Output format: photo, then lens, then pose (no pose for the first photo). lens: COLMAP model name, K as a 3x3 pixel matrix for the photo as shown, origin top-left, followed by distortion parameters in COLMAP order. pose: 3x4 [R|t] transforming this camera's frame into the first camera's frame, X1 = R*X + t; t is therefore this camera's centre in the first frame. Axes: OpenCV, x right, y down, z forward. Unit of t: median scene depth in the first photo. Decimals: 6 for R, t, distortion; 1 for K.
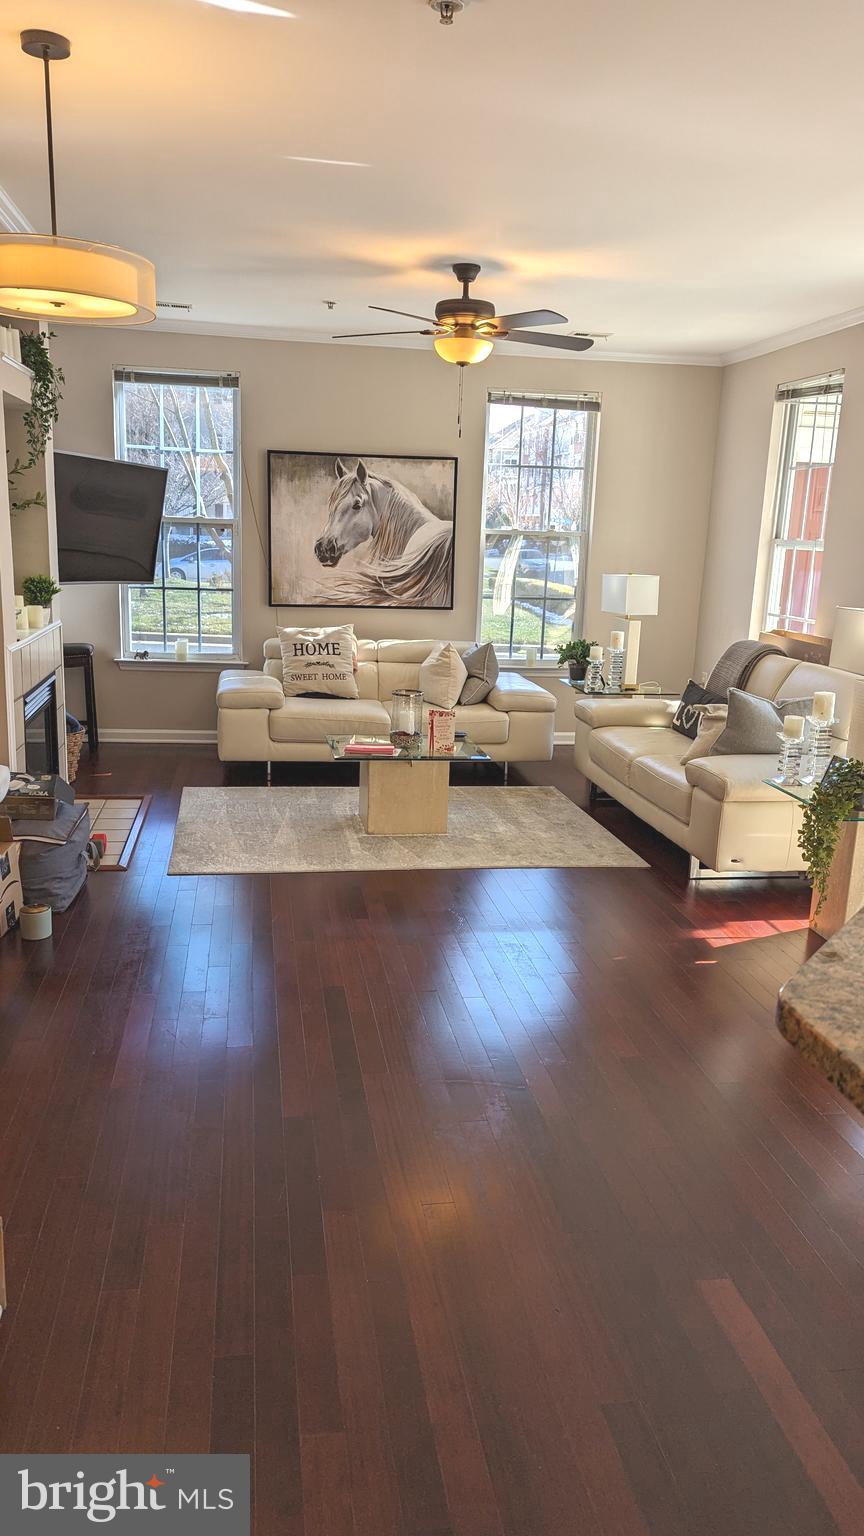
lens RADIAL K [[1083.9, 0, 430.4], [0, 1083.9, 774.5], [0, 0, 1]] dist [0.073273, -0.070653]
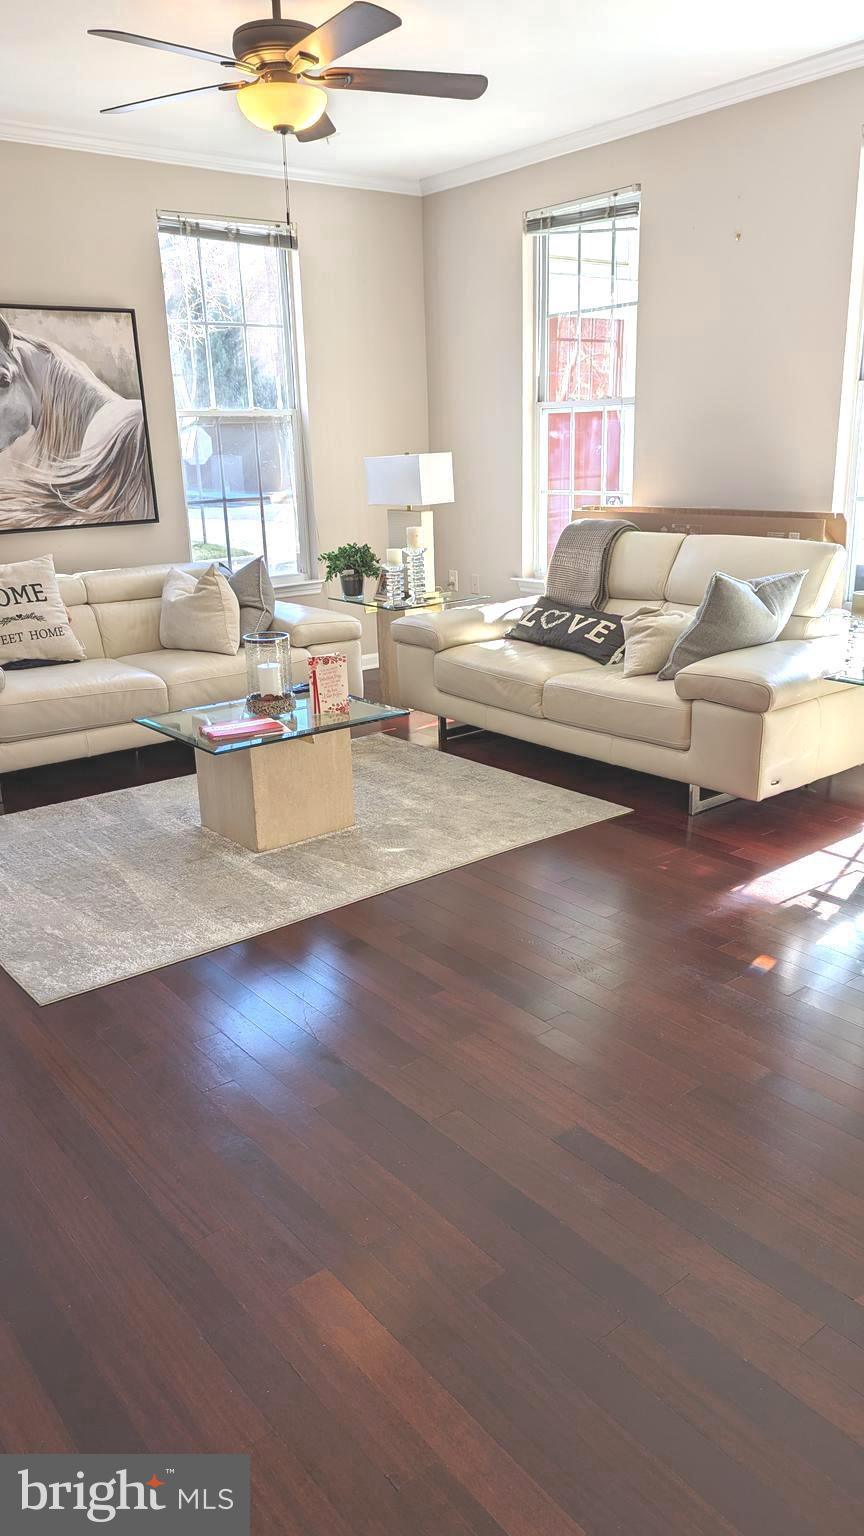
lens RADIAL K [[1083.9, 0, 433.3], [0, 1083.9, 770.1], [0, 0, 1]] dist [0.073273, -0.070653]
pose [[0.872471, -0.198812, 0.446395, -0.192196], [0.166248, 0.979768, 0.111432, -0.039997], [-0.459517, -0.023009, 0.887871, 0.259211]]
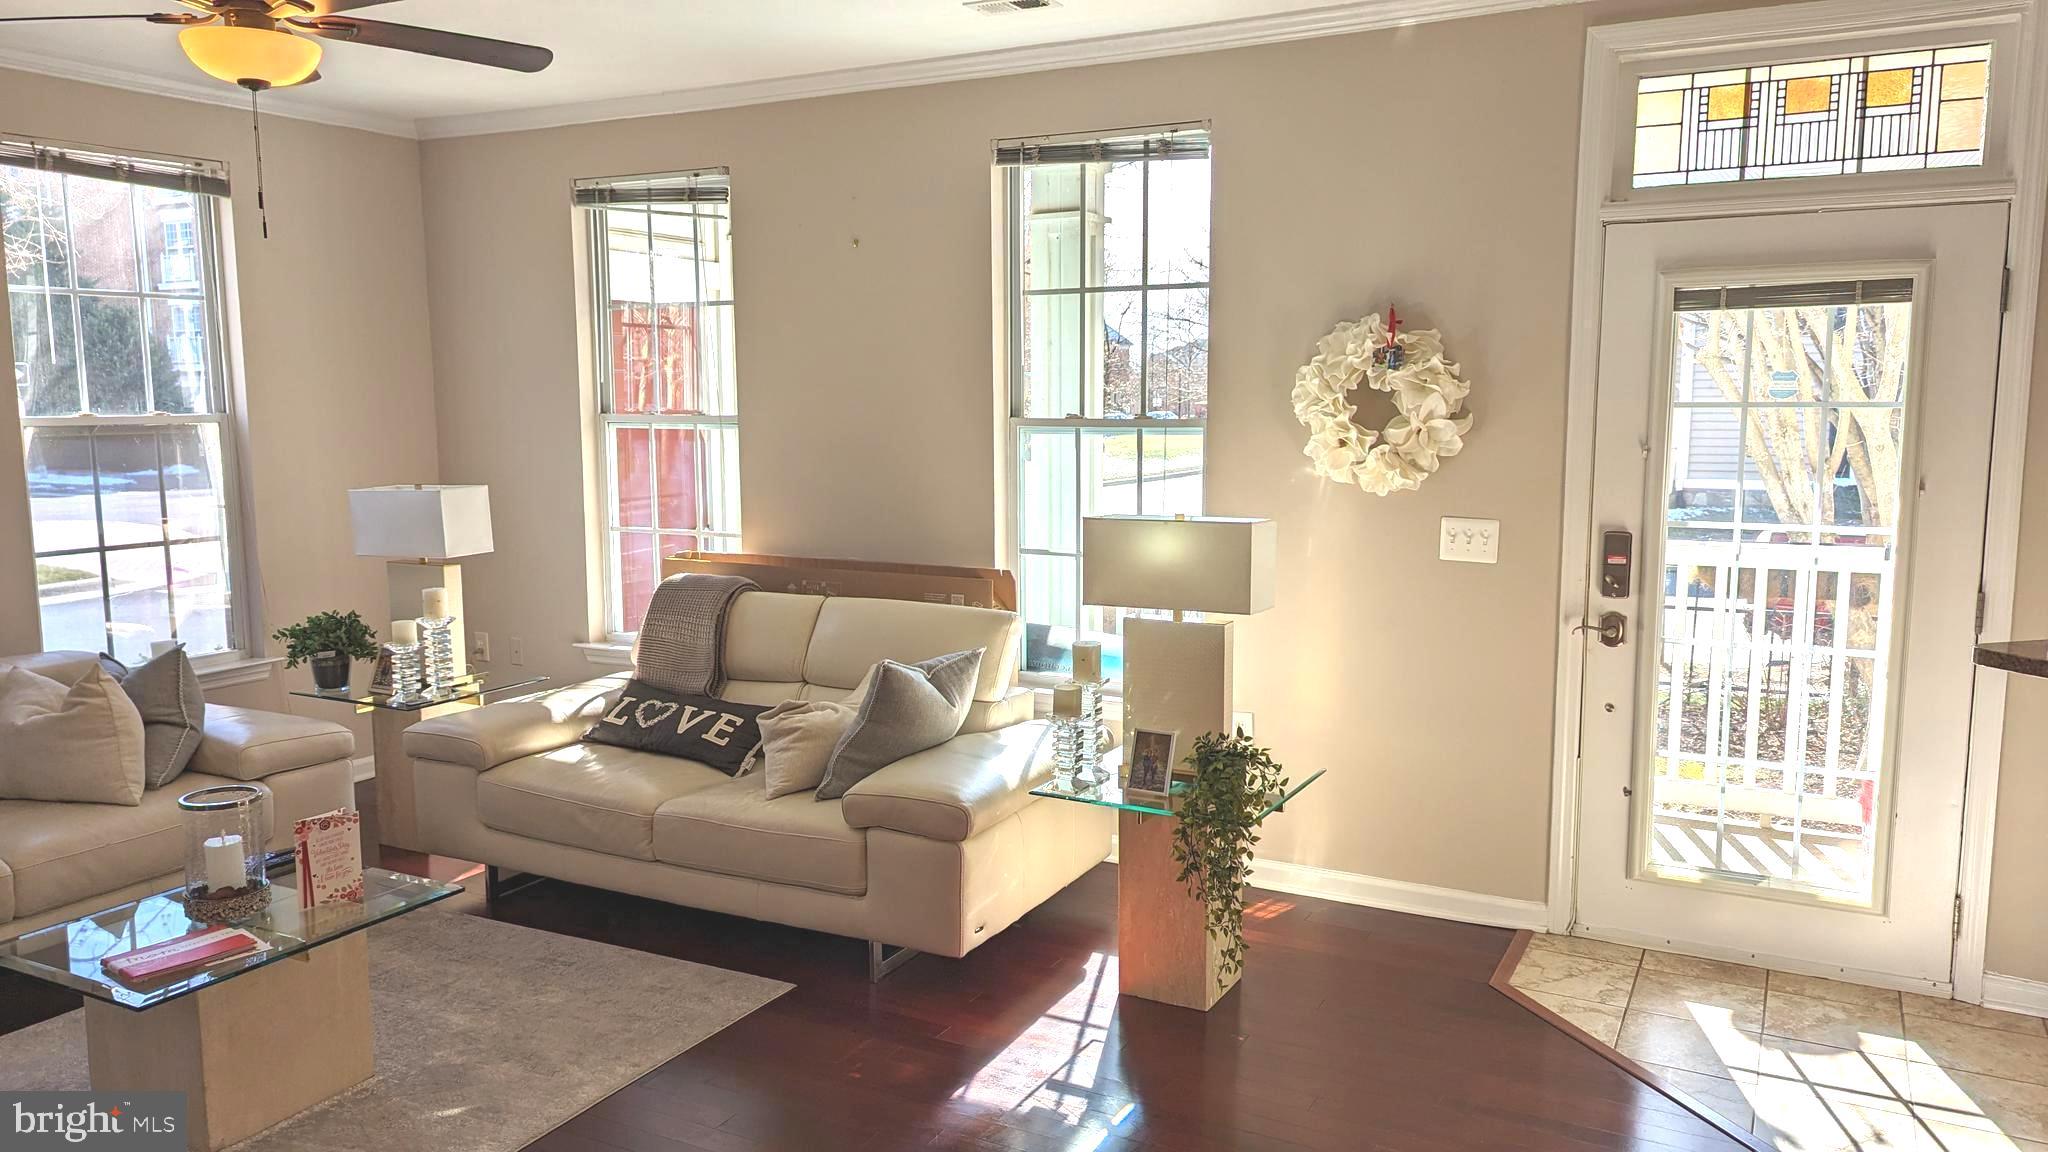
lens RADIAL K [[1445.2, 0, 1024.7], [0, 1445.2, 576.2], [0, 0, 1]] dist [0.073273, -0.070653]
pose [[0.608498, -0.136848, 0.781667, -0.209548], [0.202336, 0.979217, 0.013923, -0.080561], [-0.767327, 0.149687, 0.623541, 0.279748]]
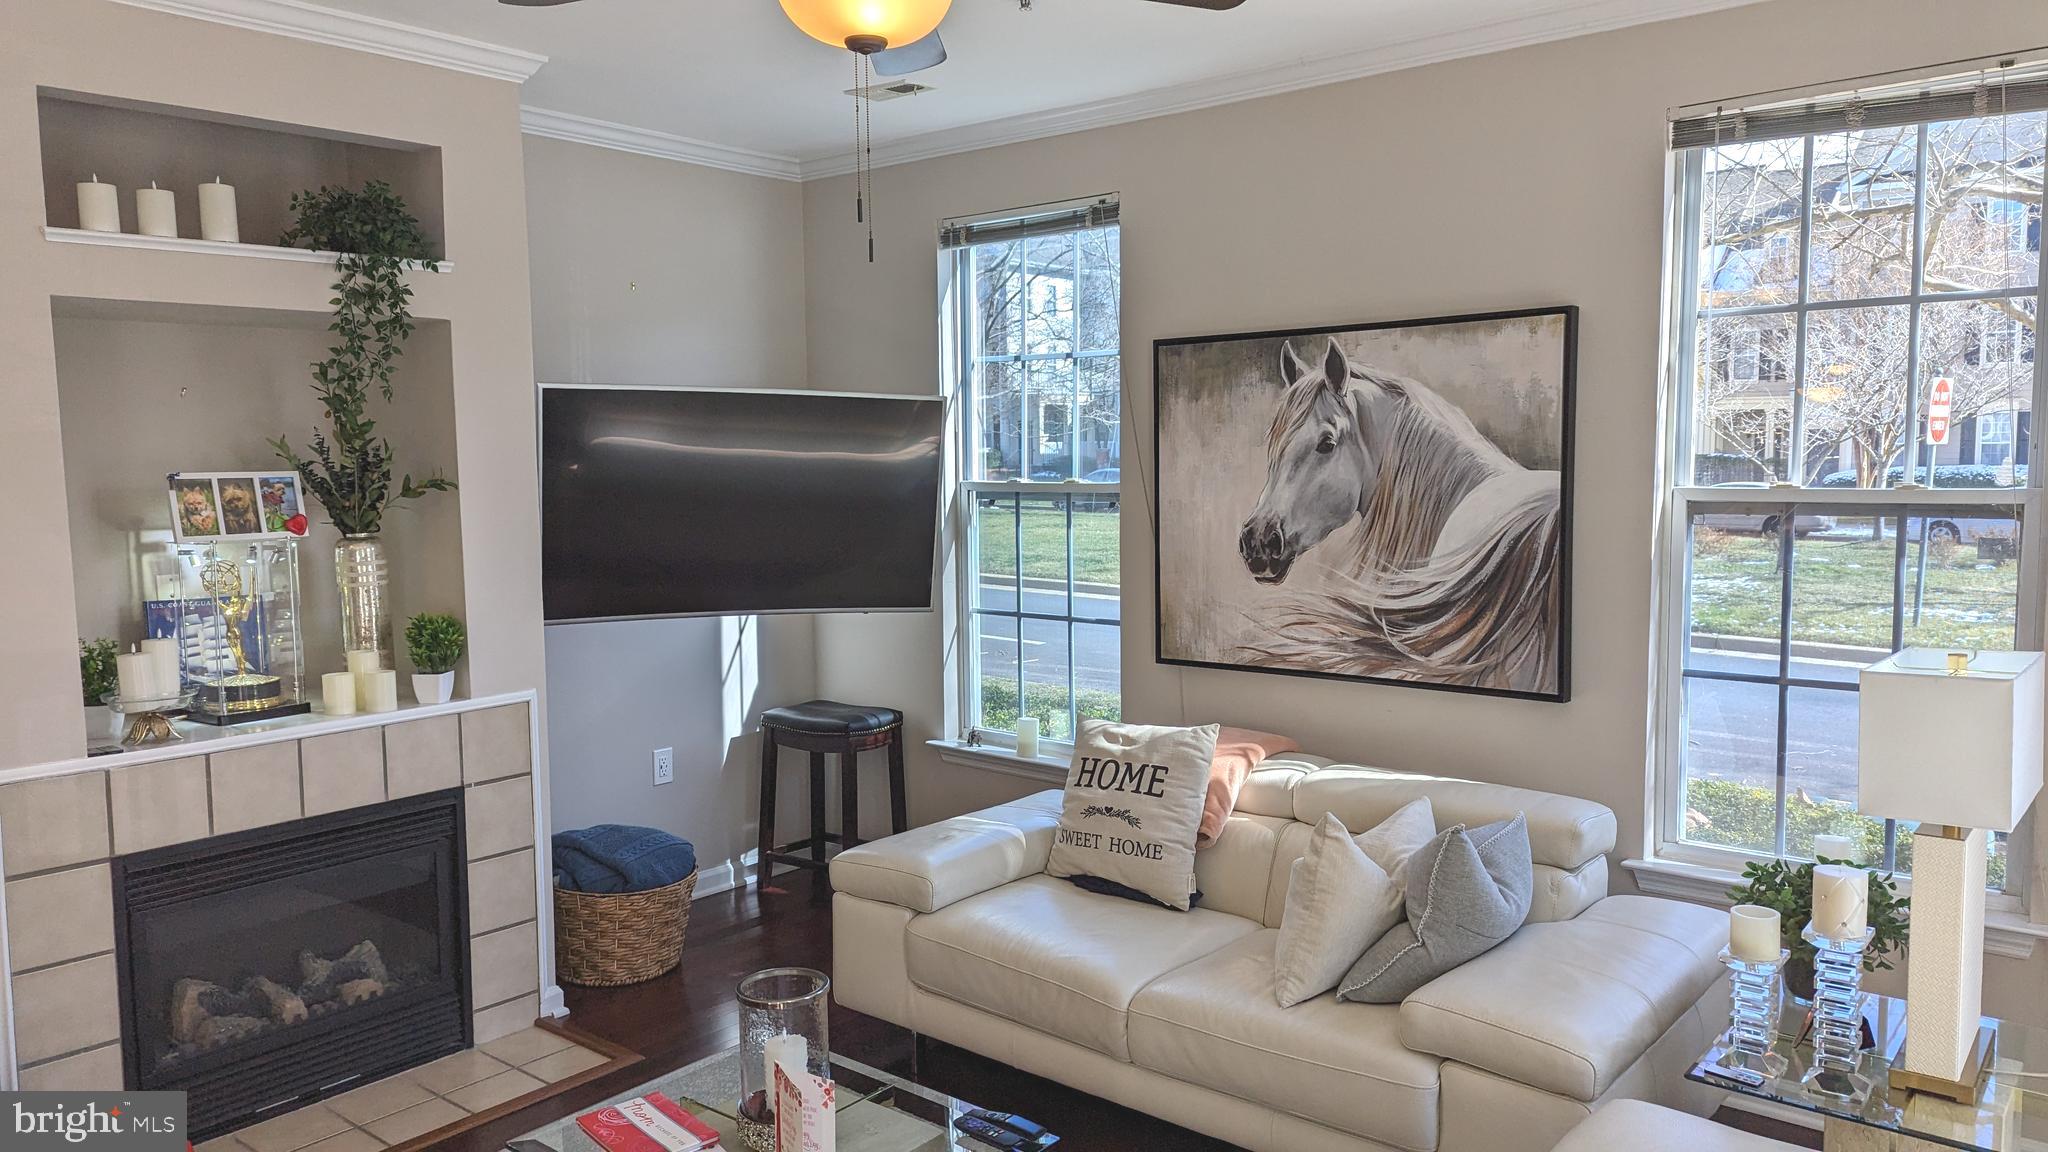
lens RADIAL K [[1445.2, 0, 1030.5], [0, 1445.2, 577.7], [0, 0, 1]] dist [0.073273, -0.070653]
pose [[0.657383, 0.026245, -0.753099, 0.288807], [-0.134290, 0.987476, -0.082810, -0.135002], [0.741494, 0.155571, 0.652674, 0.561370]]
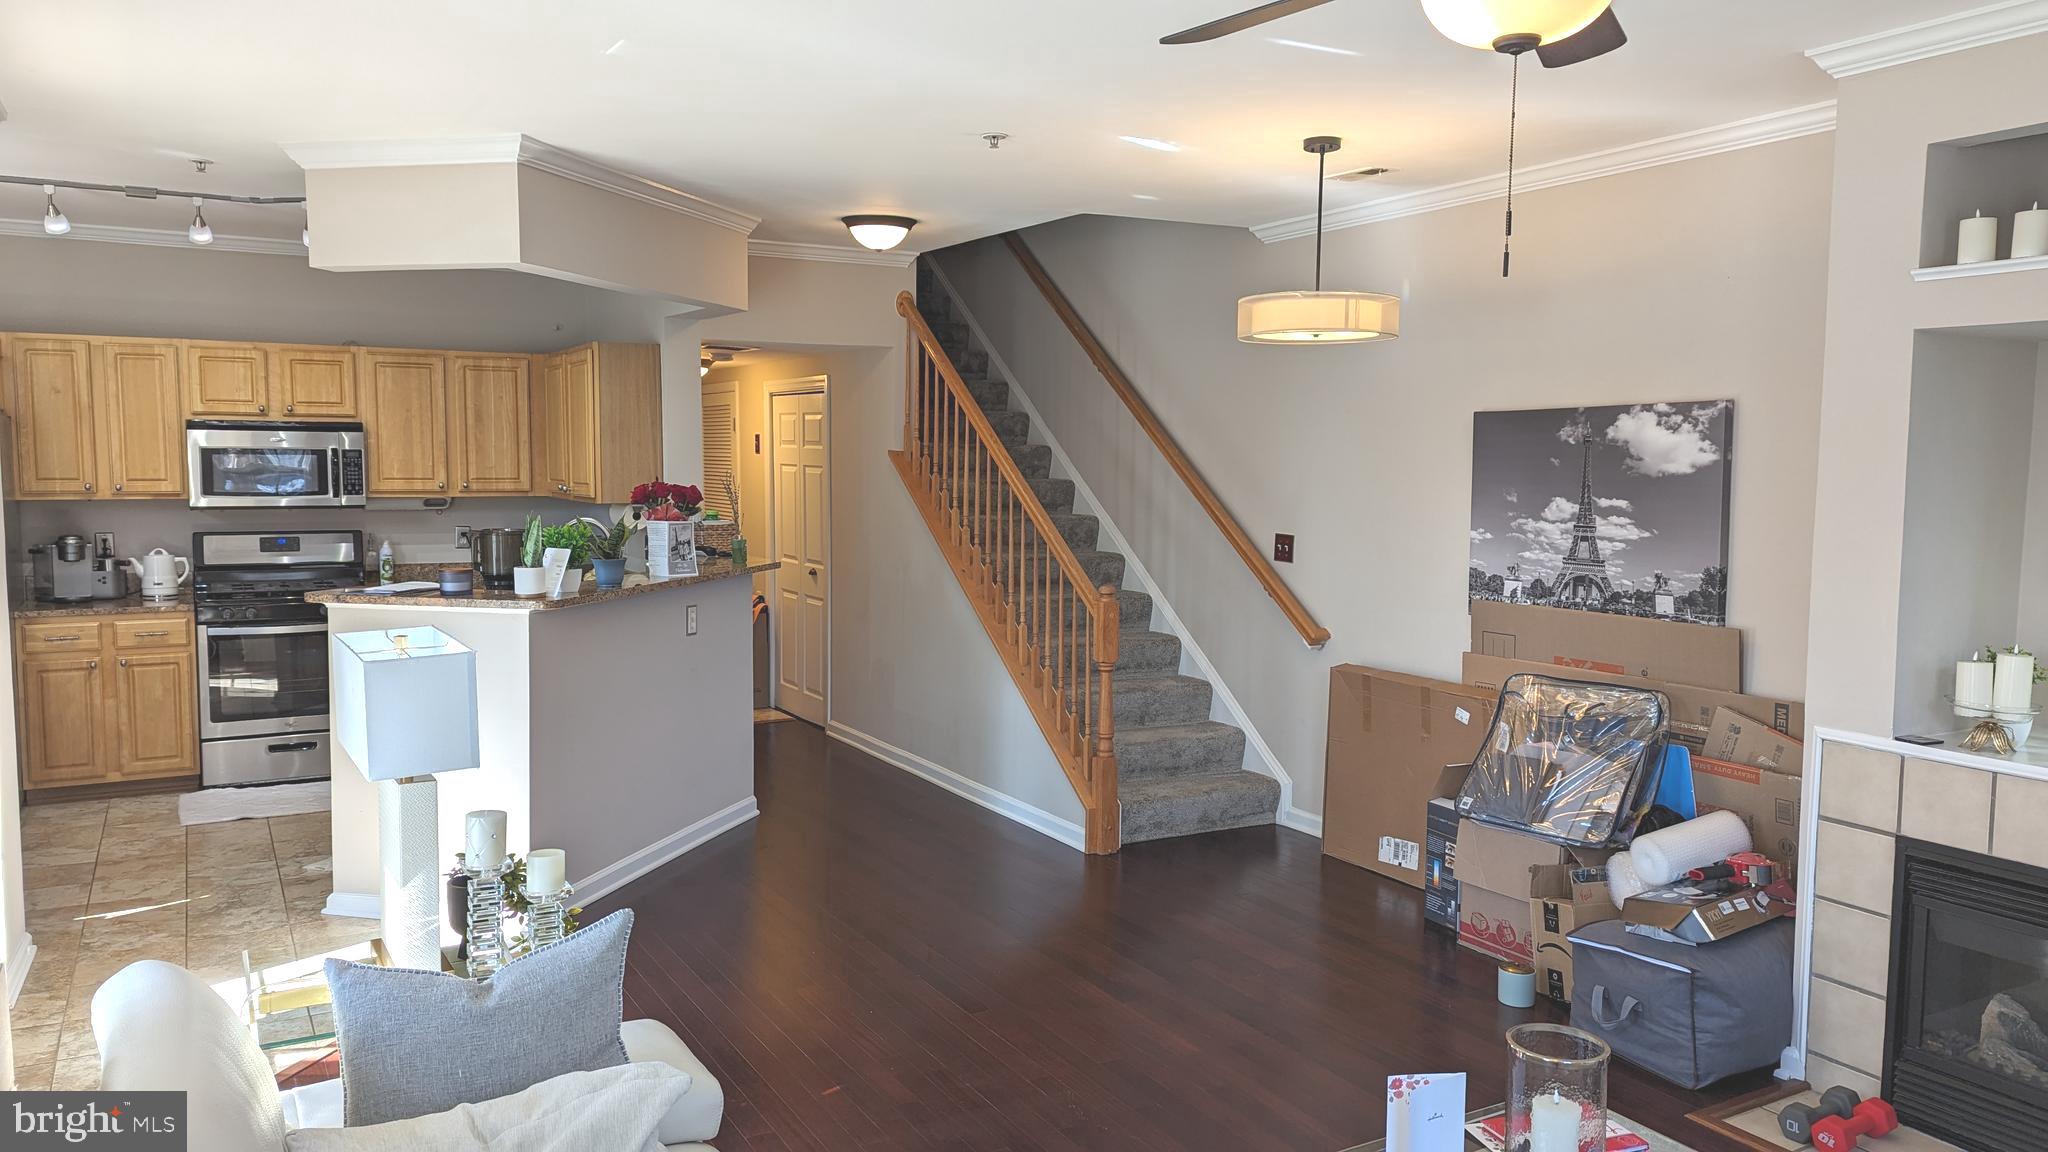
lens RADIAL K [[1445.2, 0, 1025.4], [0, 1445.2, 574.3], [0, 0, 1]] dist [0.073273, -0.070653]
pose [[-0.933818, -0.016022, -0.357391, 0.220056], [-0.122733, 0.952715, 0.277976, -0.238534], [0.336038, 0.303443, -0.891628, 0.988920]]
